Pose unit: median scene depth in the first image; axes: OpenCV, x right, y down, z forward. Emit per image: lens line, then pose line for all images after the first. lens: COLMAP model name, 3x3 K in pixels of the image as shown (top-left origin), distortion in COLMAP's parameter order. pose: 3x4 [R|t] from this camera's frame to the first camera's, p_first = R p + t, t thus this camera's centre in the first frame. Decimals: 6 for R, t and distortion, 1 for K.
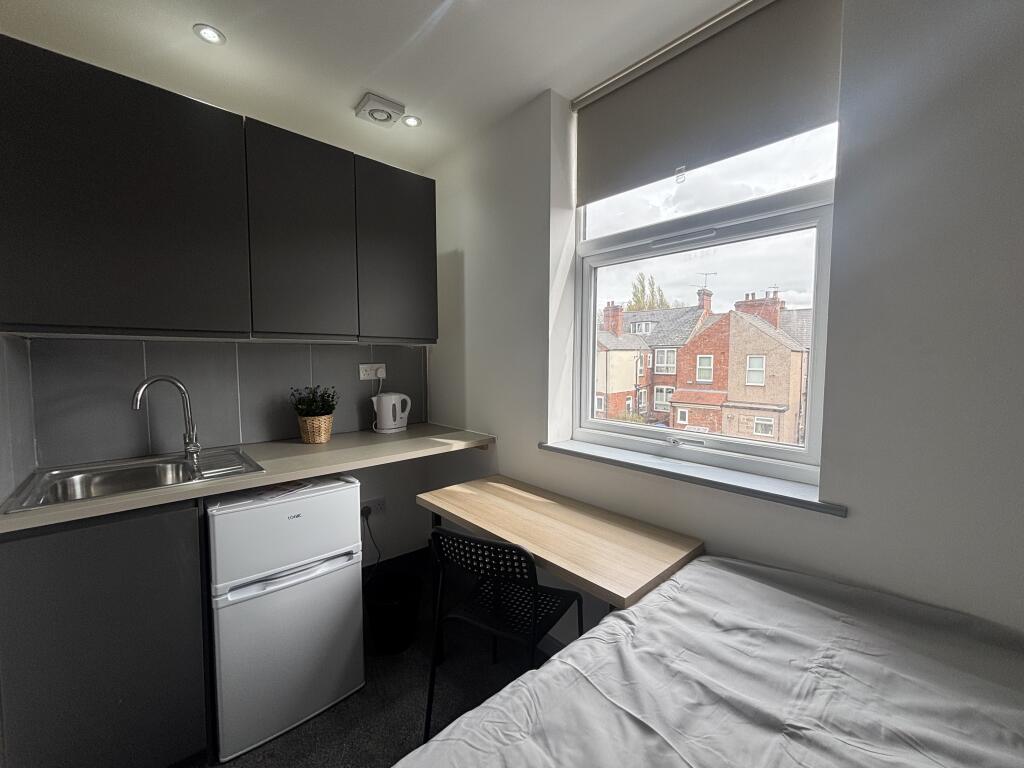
lens RADIAL K [[410.9, 0, 517.8], [0, 410.9, 385.3], [0, 0, 1]] dist [0.006536, -0.001326]
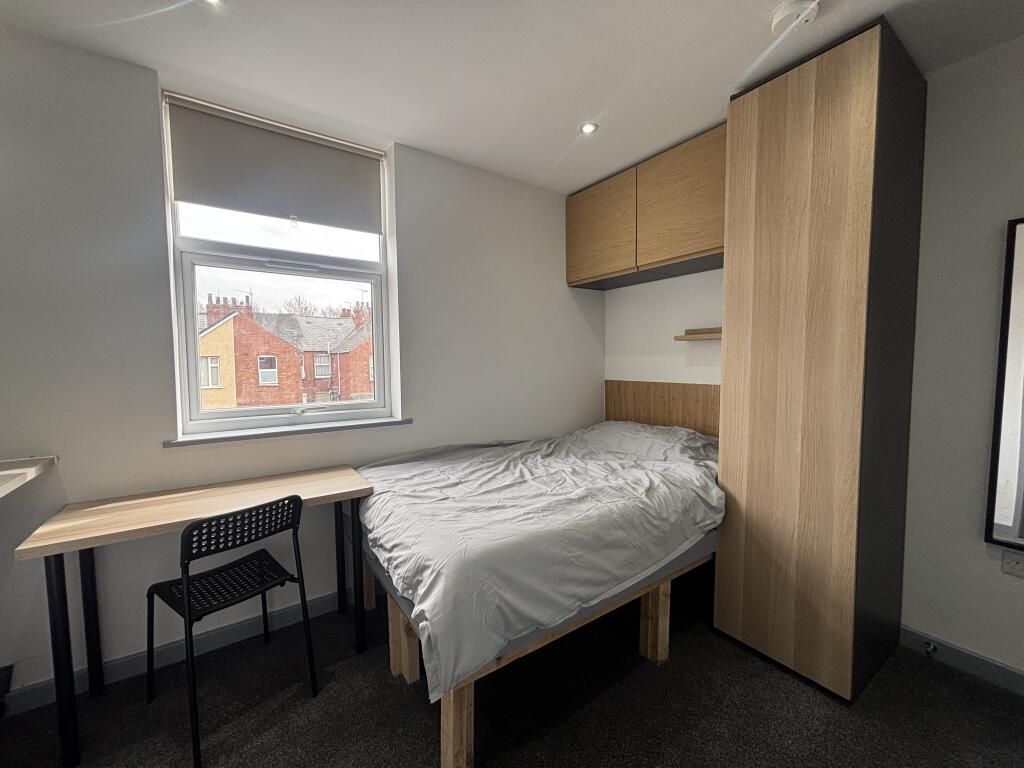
lens RADIAL K [[410.9, 0, 506.4], [0, 410.9, 386.1], [0, 0, 1]] dist [0.006536, -0.001326]
pose [[0.148986, -0.064120, 0.986758, -0.773385], [0.076442, 0.995656, 0.053156, 0.025717], [-0.985880, 0.067510, 0.153240, 0.087632]]
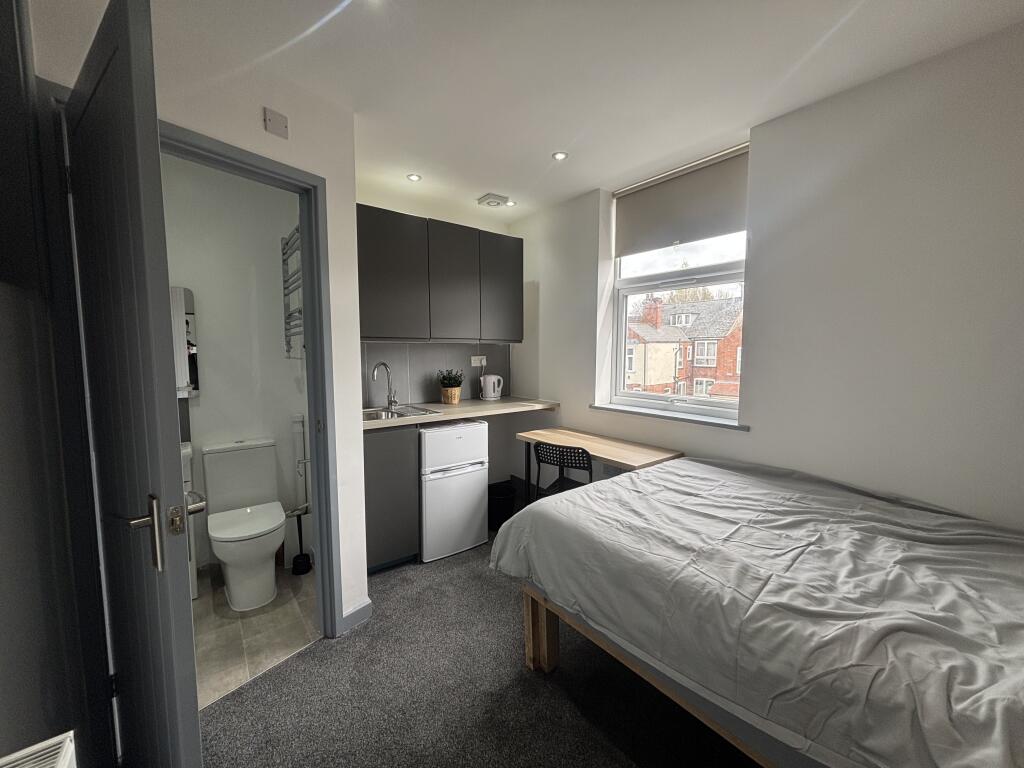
lens RADIAL K [[410.9, 0, 512.6], [0, 410.9, 386.9], [0, 0, 1]] dist [0.006536, -0.001326]
pose [[0.995071, 0.006964, -0.098923, -0.094817], [-0.004726, 0.999728, 0.022842, 0.036180], [0.099056, -0.022261, 0.994833, -0.666628]]
